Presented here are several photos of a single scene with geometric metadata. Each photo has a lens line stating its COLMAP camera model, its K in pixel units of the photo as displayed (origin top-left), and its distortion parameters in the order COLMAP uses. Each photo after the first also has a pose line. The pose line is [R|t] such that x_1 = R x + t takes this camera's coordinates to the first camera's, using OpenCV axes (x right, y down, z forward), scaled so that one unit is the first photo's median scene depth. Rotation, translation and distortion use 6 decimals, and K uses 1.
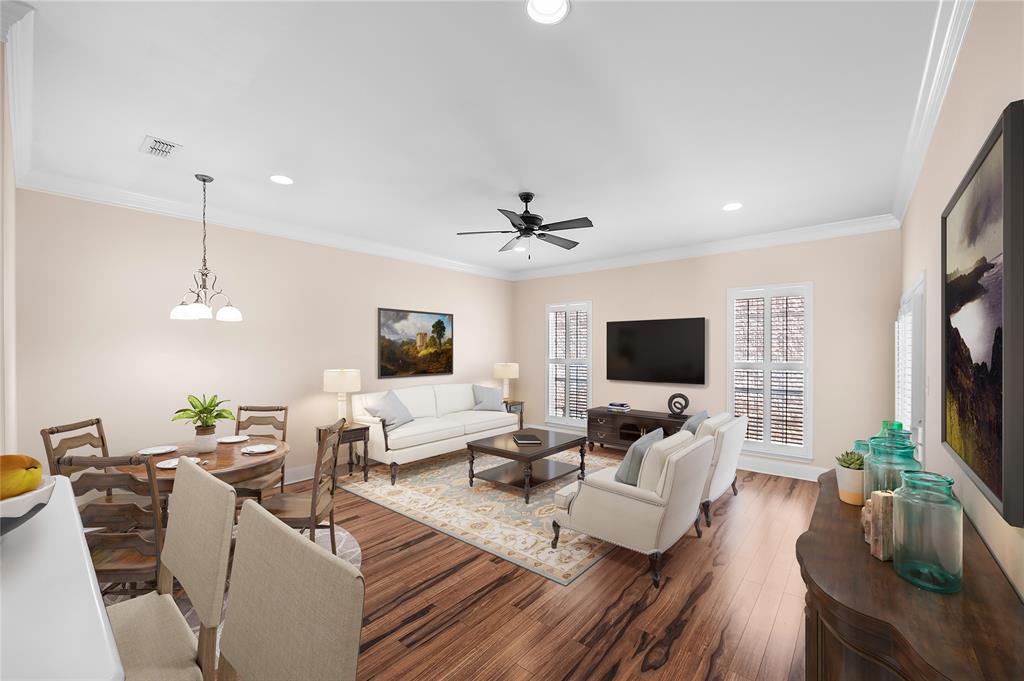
lens RADIAL K [[377.1, 0, 525.3], [0, 377.1, 355.5], [0, 0, 1]] dist [-0.000653, -0.000019]
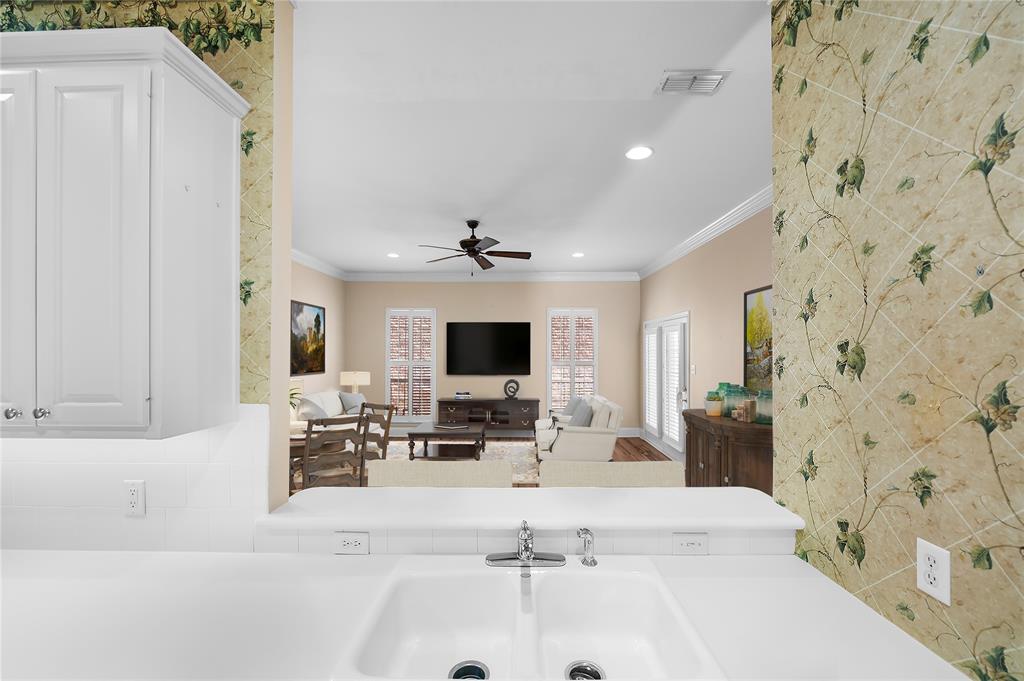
lens RADIAL K [[409.6, 0, 513.4], [0, 409.6, 348.0], [0, 0, 1]] dist [-0.002560, -0.000108]
pose [[0.765994, 0.000443, 0.642847, -0.508831], [0.010137, 0.999867, -0.012769, 0.007523], [-0.642767, 0.016297, 0.765888, -0.084059]]
